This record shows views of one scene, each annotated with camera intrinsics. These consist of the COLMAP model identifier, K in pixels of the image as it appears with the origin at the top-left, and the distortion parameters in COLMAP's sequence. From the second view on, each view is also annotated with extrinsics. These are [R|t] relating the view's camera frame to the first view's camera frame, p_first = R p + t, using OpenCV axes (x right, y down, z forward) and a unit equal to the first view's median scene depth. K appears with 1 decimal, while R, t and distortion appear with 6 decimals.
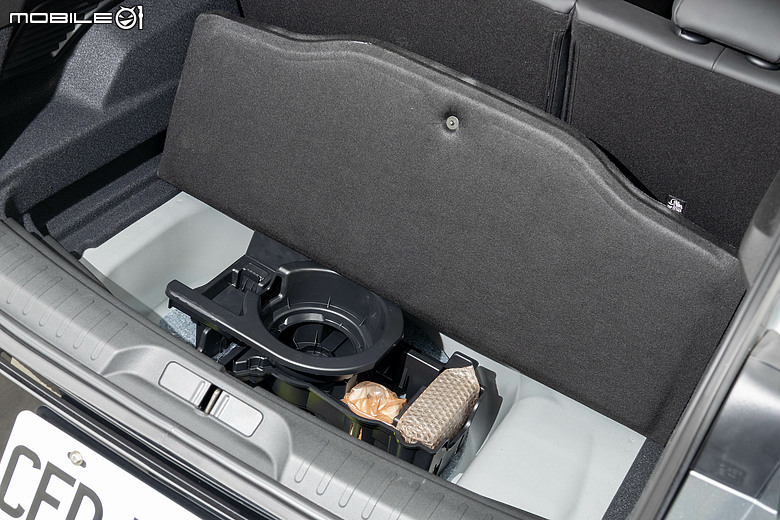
lens RADIAL K [[1093.9, 0, 390.9], [0, 1093.9, 264.6], [0, 0, 1]] dist [-0.038206, 0.000000]
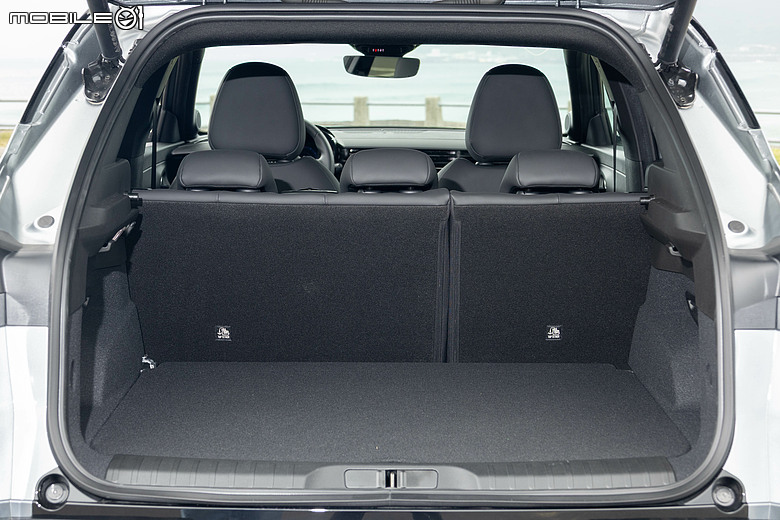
lens RADIAL K [[1442.5, 0, 387.4], [0, 1442.5, 259.0], [0, 0, 1]] dist [-0.059284, 0.000000]
pose [[0.846130, -0.243736, 0.473980, -0.878394], [0.431432, 0.835381, -0.340595, 0.466026], [-0.312938, 0.492678, 0.811997, -0.471564]]
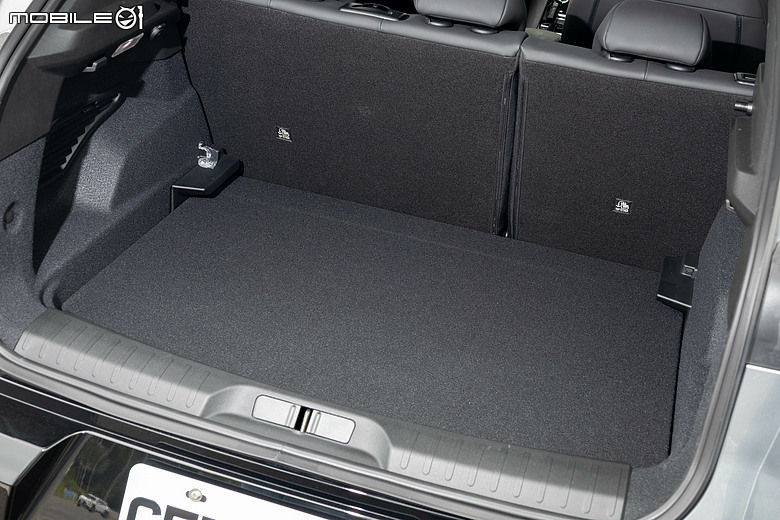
lens RADIAL K [[1057.2, 0, 392.7], [0, 1057.2, 259.1], [0, 0, 1]] dist [-0.049625, 0.000000]
pose [[0.971179, -0.175879, 0.160865, -0.216108], [0.194947, 0.974451, -0.111539, 0.099114], [-0.137137, 0.139685, 0.980654, -0.089851]]
